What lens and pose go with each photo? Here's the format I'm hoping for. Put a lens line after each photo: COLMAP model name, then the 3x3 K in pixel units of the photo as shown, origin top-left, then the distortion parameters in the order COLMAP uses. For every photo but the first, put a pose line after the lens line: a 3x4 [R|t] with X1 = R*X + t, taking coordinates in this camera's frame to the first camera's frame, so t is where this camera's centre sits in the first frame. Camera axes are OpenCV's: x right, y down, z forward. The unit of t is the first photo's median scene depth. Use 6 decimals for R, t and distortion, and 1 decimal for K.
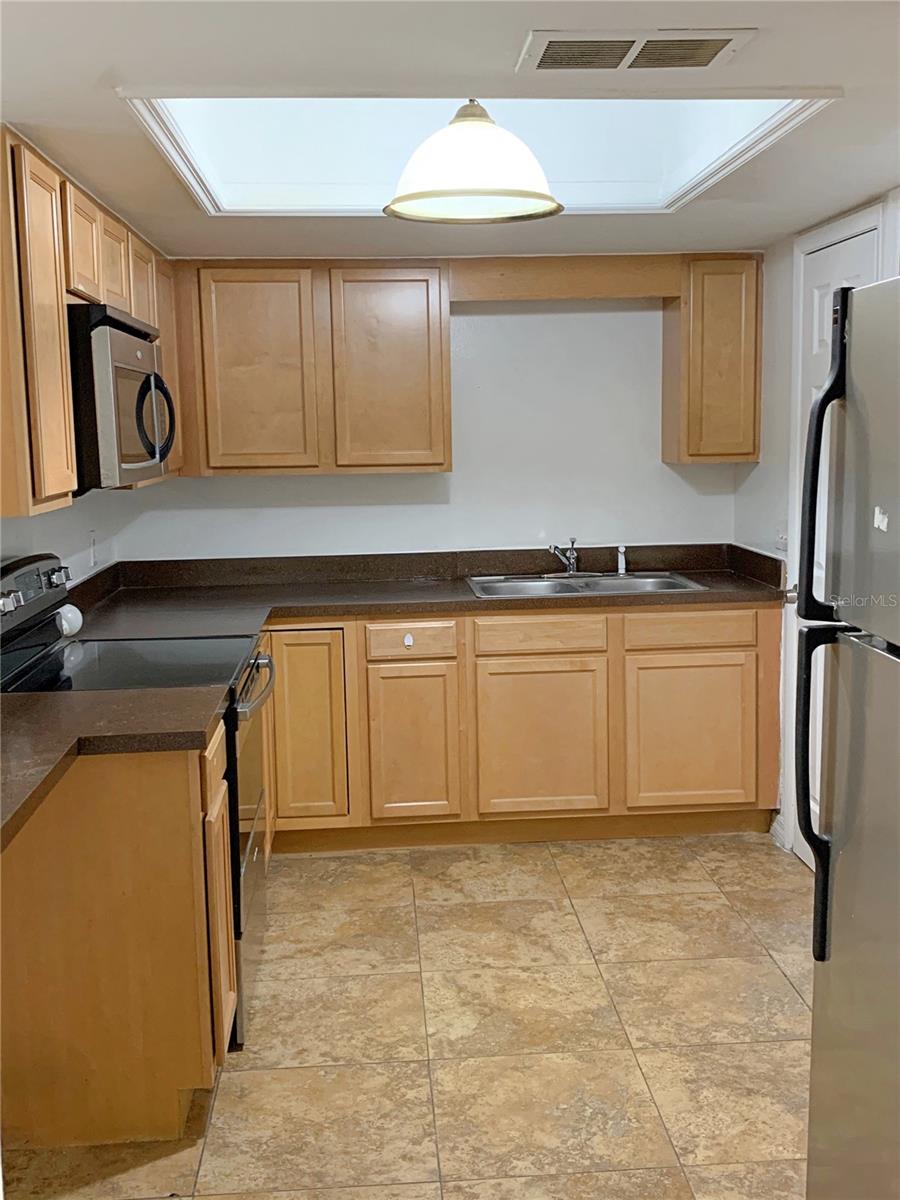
lens RADIAL K [[1270.9, 0, 454.5], [0, 1270.9, 597.4], [0, 0, 1]] dist [0.133820, 0.000000]
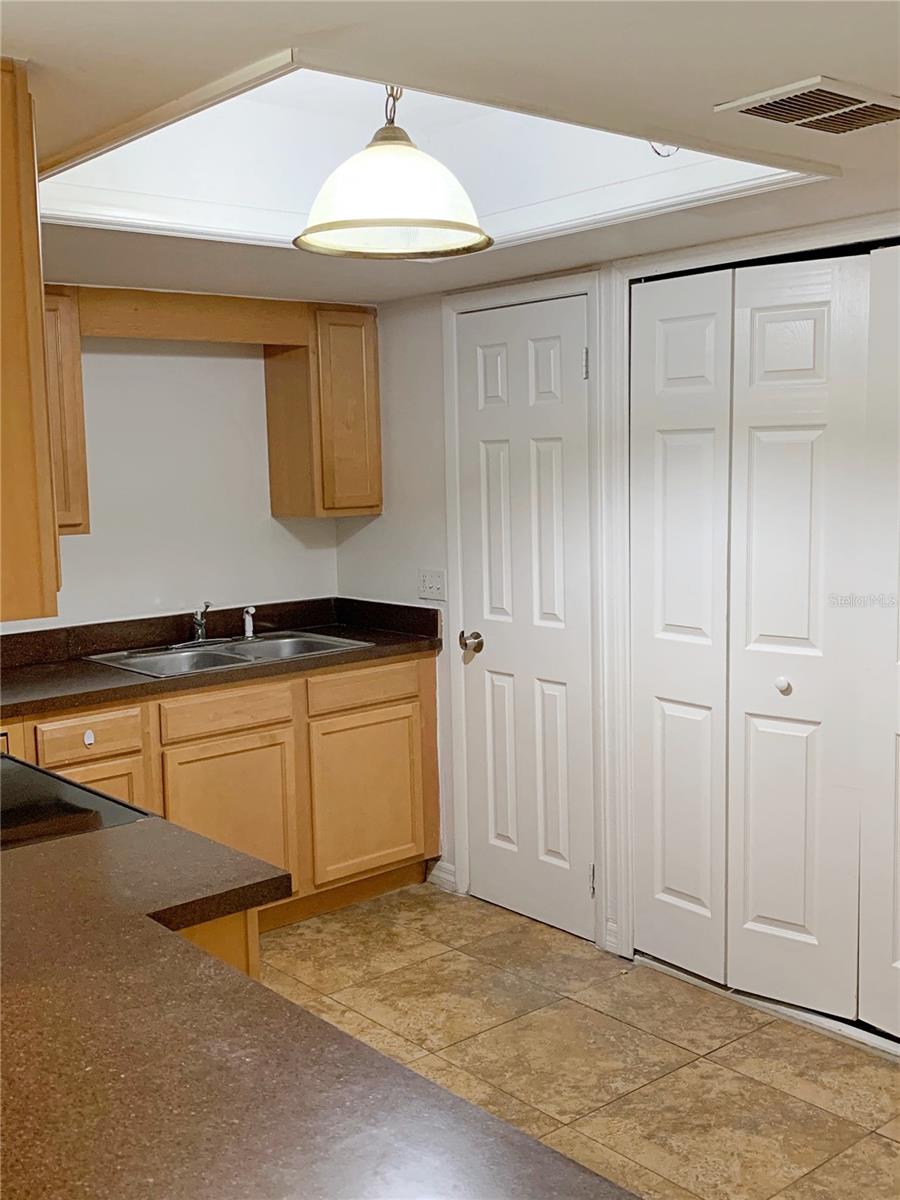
lens RADIAL K [[1270.9, 0, 450.0], [0, 1270.9, 603.4], [0, 0, 1]] dist [0.133820, 0.000000]
pose [[0.810446, -0.069885, 0.581630, -0.321425], [0.093474, 0.995565, -0.010627, -0.021884], [-0.578308, 0.062980, 0.813384, 0.174370]]
